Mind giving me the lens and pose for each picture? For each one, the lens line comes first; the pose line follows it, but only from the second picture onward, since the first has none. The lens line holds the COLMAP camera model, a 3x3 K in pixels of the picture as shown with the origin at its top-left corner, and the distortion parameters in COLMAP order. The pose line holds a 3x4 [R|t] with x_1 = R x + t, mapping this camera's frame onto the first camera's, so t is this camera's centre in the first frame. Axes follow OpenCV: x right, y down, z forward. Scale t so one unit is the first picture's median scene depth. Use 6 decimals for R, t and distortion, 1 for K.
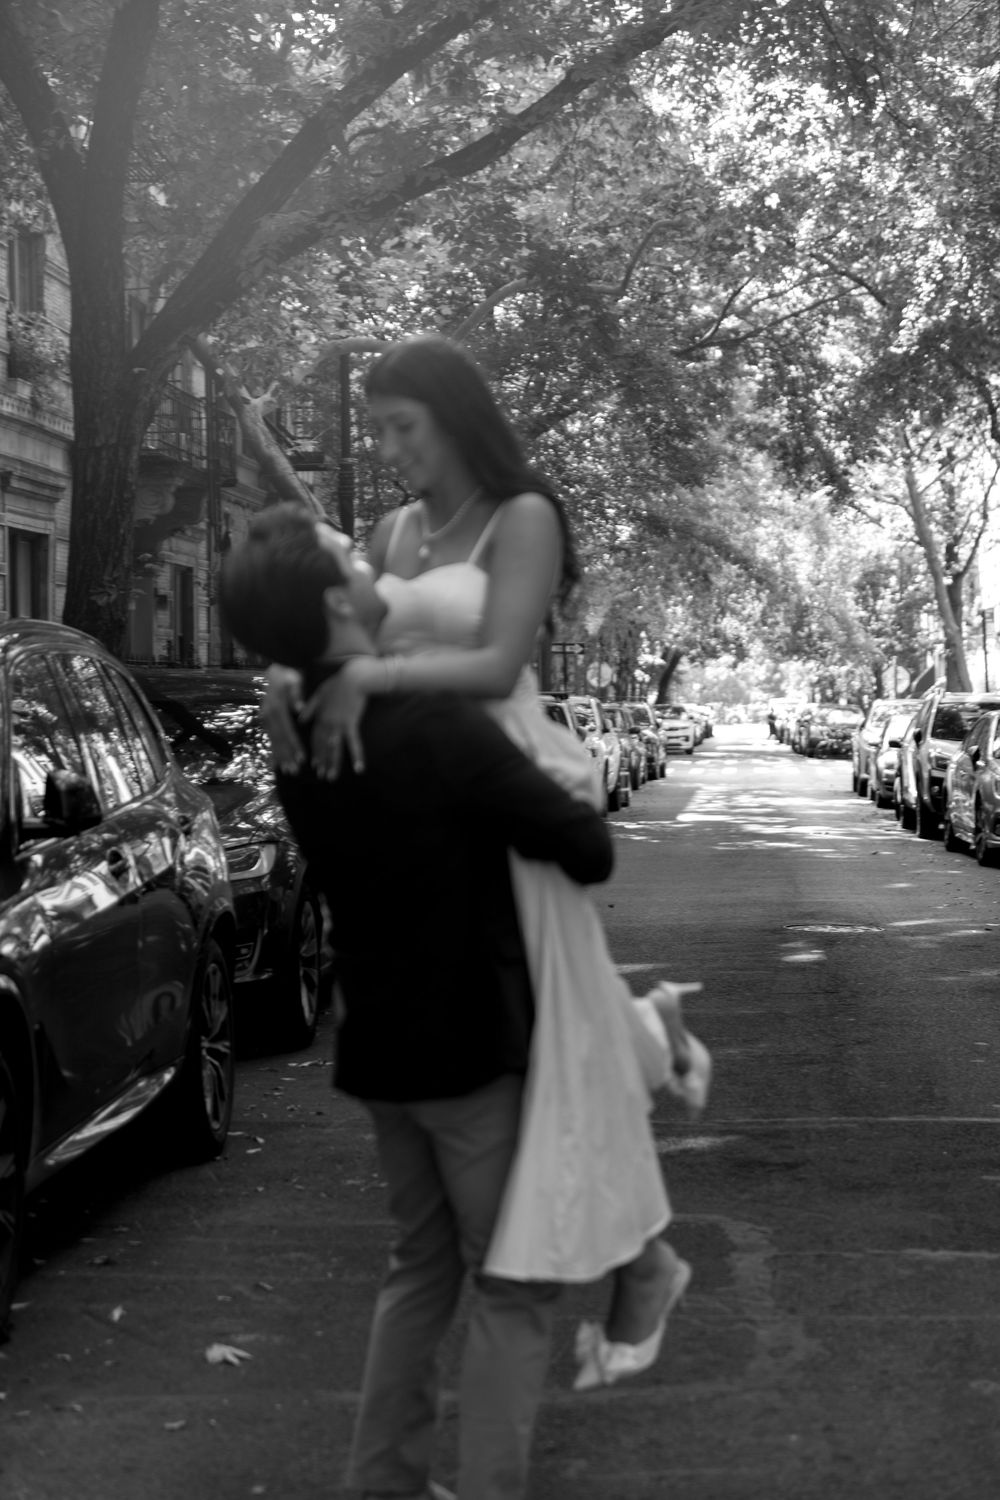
lens RADIAL K [[3032.5, 0, 500.0], [0, 3032.5, 750.0], [0, 0, 1]] dist [0.035599, -0.078162]
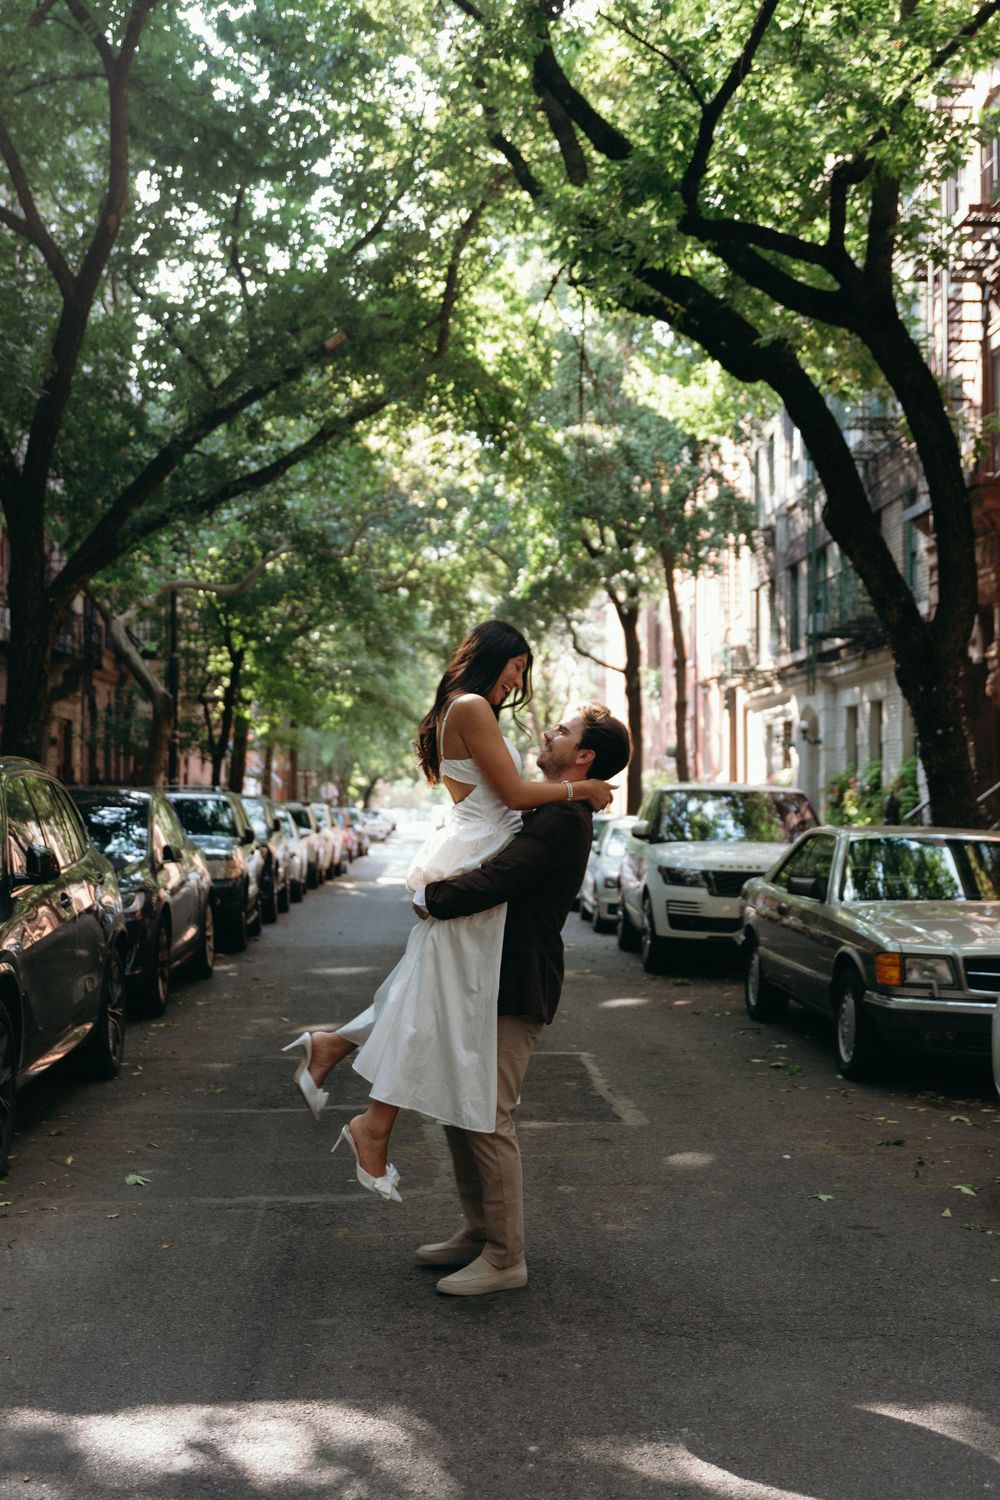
lens RADIAL K [[2936.4, 0, 500.0], [0, 2936.4, 750.0], [0, 0, 1]] dist [0.035518, 0.116502]
pose [[0.990644, 0.012109, 0.135932, -0.092293], [-0.007453, 0.999370, -0.034710, 0.007015], [-0.136267, 0.033372, 0.990110, -0.565976]]
